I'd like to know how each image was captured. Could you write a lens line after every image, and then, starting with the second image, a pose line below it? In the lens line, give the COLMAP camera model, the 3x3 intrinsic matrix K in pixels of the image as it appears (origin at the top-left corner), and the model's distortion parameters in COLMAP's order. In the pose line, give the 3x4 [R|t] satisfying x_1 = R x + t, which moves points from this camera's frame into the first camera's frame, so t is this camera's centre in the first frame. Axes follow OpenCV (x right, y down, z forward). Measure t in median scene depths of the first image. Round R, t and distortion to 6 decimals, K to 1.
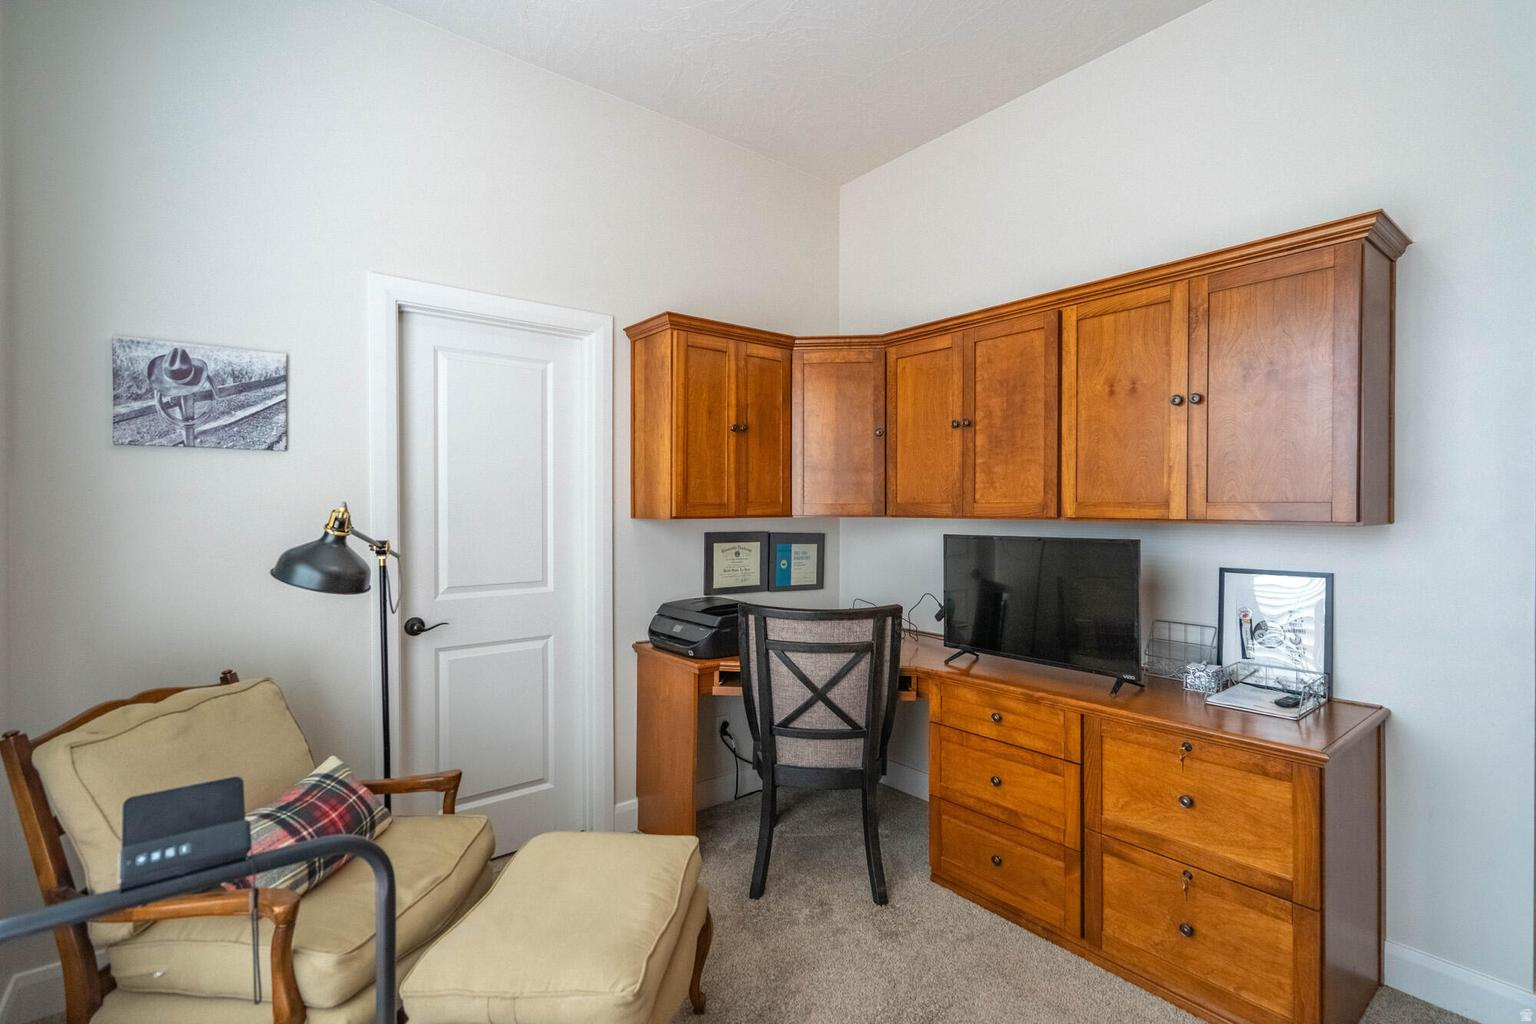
lens RADIAL K [[717.3, 0, 768.0], [0, 717.3, 512.0], [0, 0, 1]] dist [-0.000422, -0.000031]
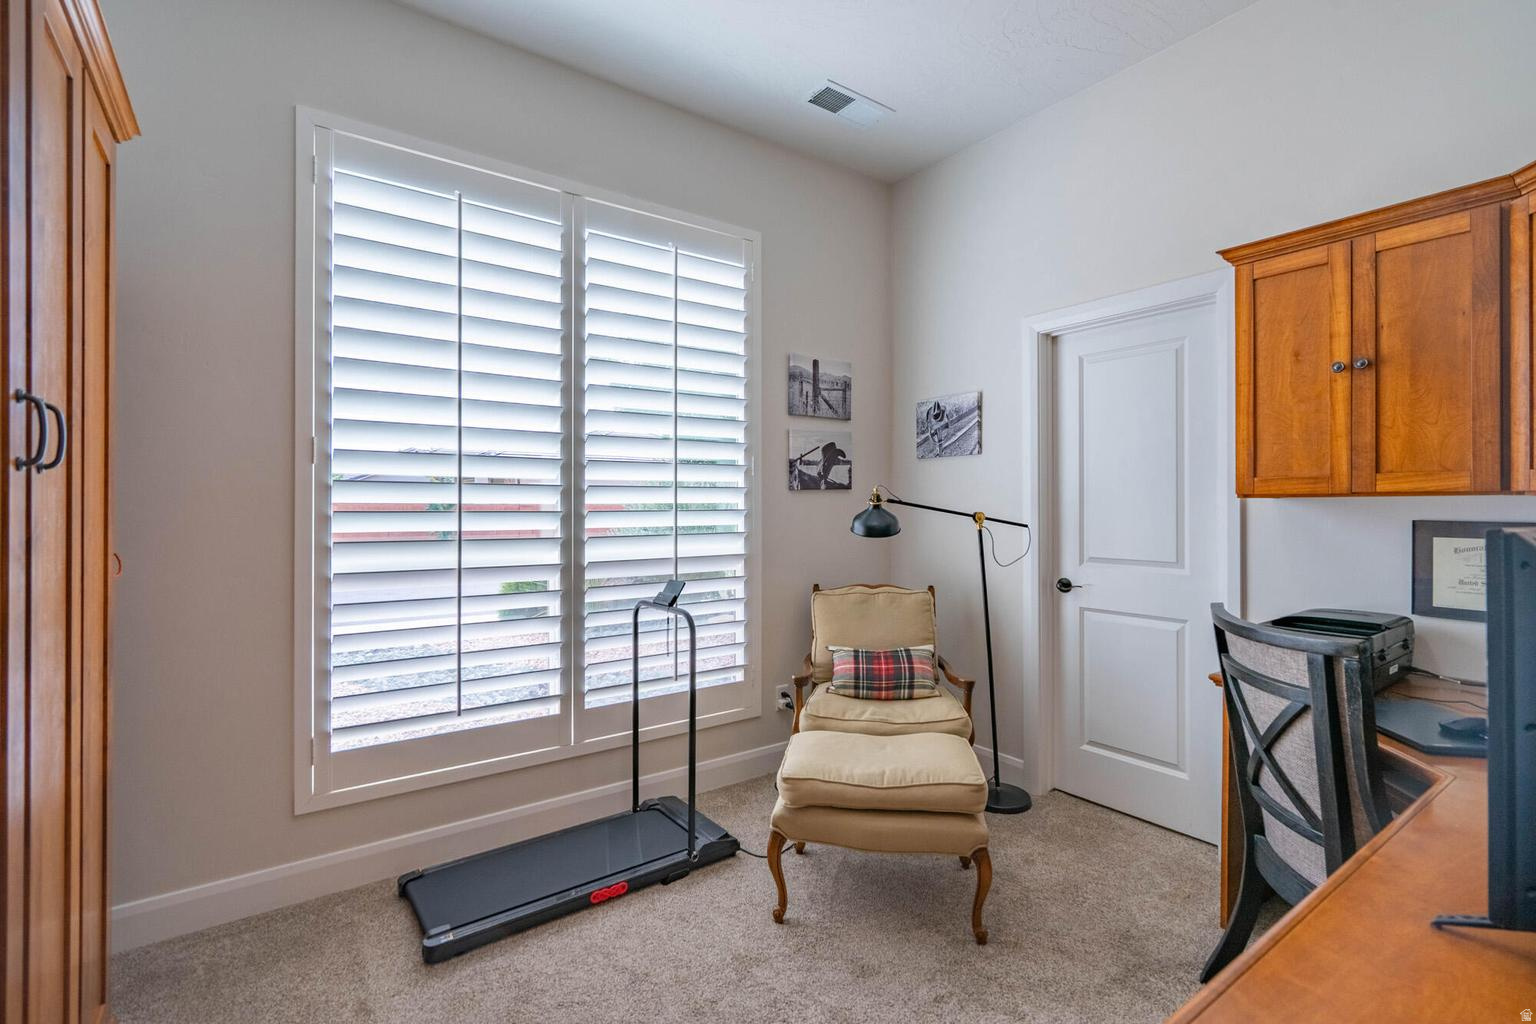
lens RADIAL K [[707.8, 0, 765.3], [0, 707.8, 504.8], [0, 0, 1]] dist [-0.000478, 0.000119]
pose [[-0.058791, -0.001613, -0.998269, 0.901618], [-0.010725, 0.999942, -0.000984, 0.031429], [0.998213, 0.010648, -0.058805, 0.648362]]
